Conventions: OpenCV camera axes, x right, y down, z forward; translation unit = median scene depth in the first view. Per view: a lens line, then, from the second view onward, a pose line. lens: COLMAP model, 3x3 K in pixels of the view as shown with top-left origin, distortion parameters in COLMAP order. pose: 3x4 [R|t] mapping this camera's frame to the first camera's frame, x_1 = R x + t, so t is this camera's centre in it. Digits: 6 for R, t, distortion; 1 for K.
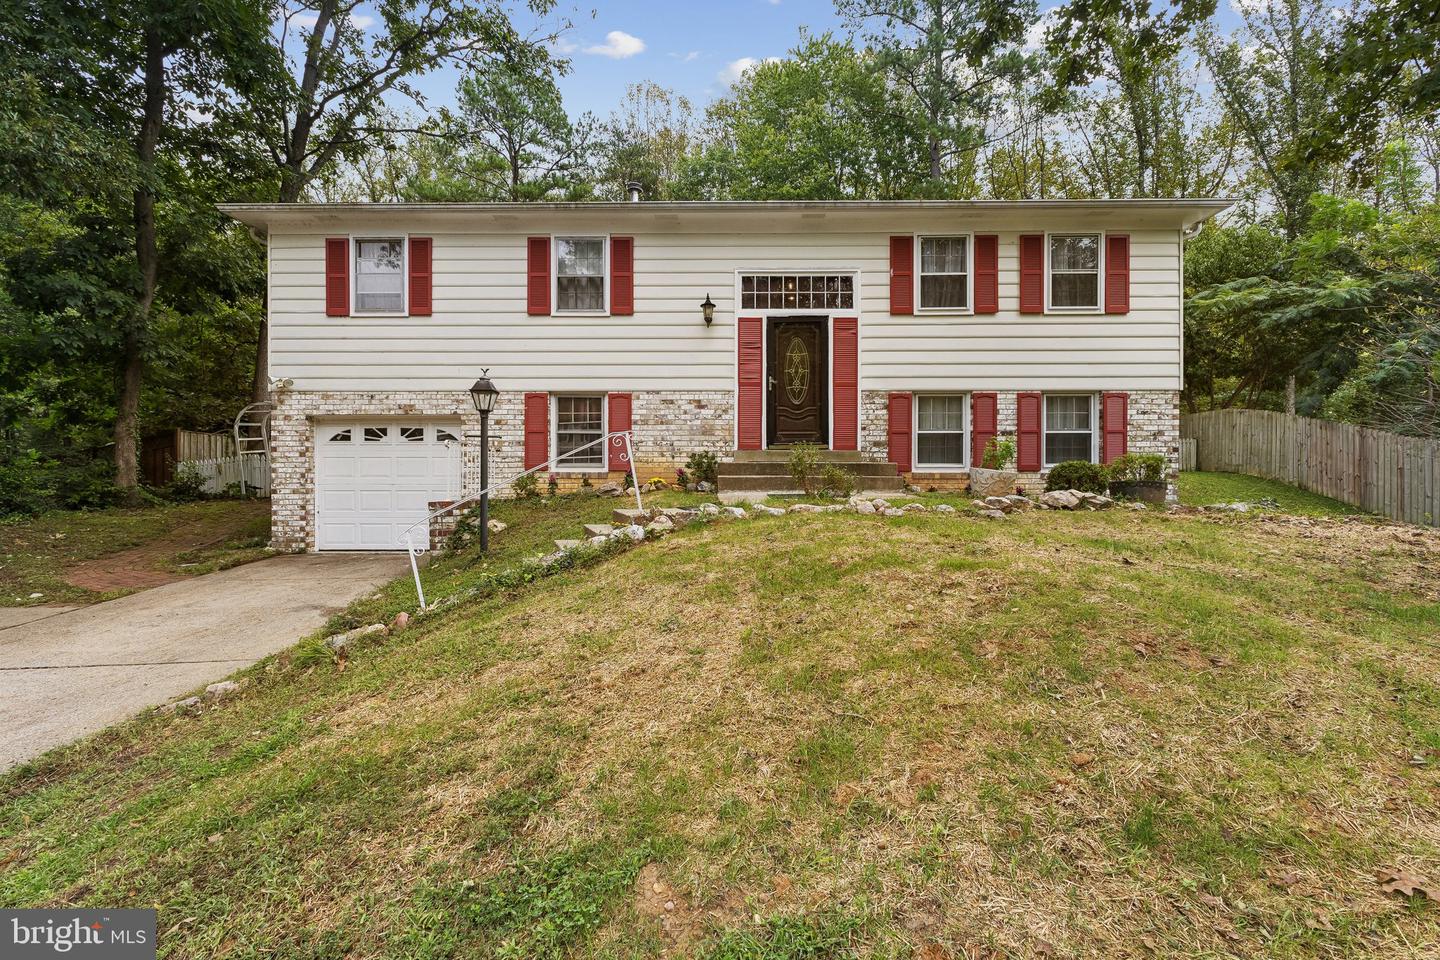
lens RADIAL K [[620.4, 0, 730.5], [0, 620.4, 484.4], [0, 0, 1]] dist [0.005429, -0.001214]
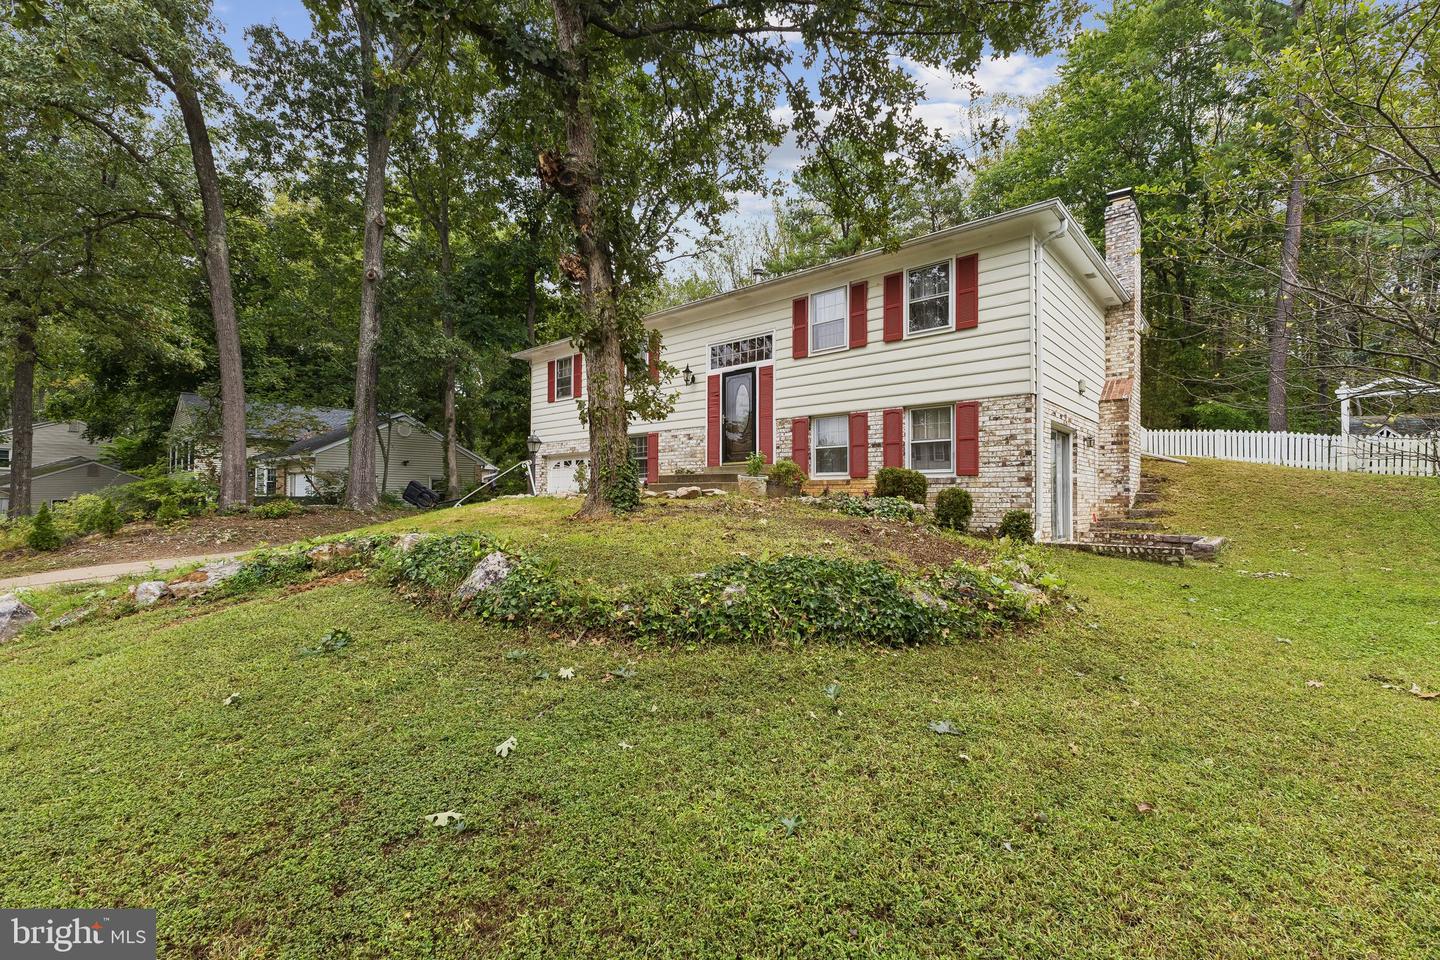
lens RADIAL K [[620.4, 0, 711.9], [0, 620.4, 482.2], [0, 0, 1]] dist [0.005429, -0.001214]
pose [[0.750823, -0.014149, -0.660352, 0.979801], [-0.005707, 0.999594, -0.027906, 0.022131], [0.660479, 0.024721, 0.750437, -0.085563]]
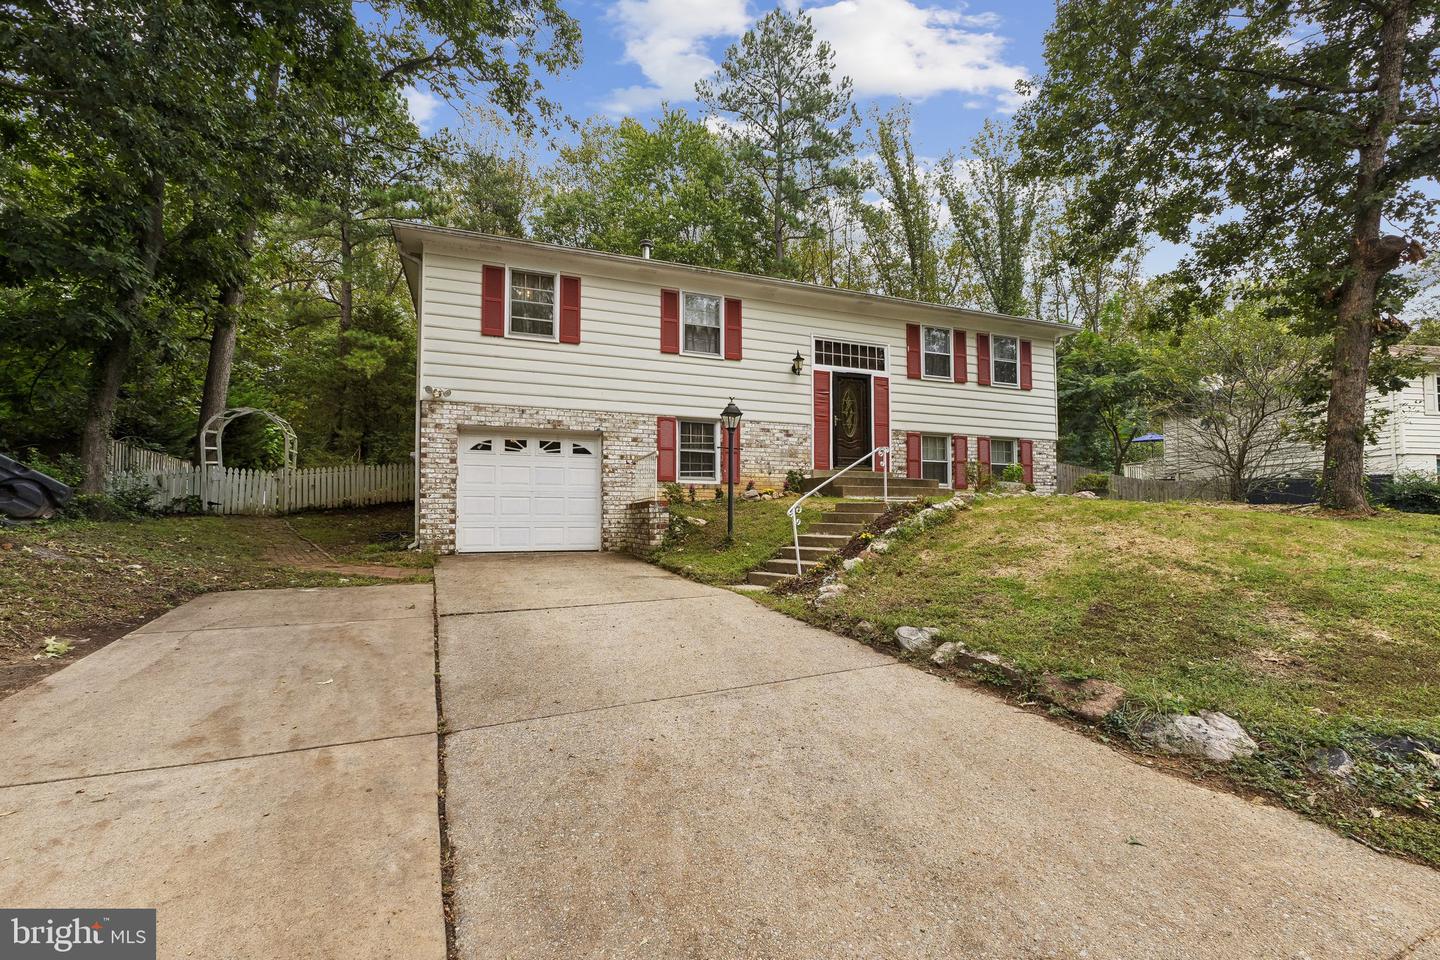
lens RADIAL K [[620.4, 0, 710.2], [0, 620.4, 487.3], [0, 0, 1]] dist [0.005429, -0.001214]
pose [[0.928502, 0.019518, 0.370815, -0.681808], [-0.001398, 0.998794, -0.049070, 0.047892], [-0.371326, 0.045044, 0.927409, -0.141142]]
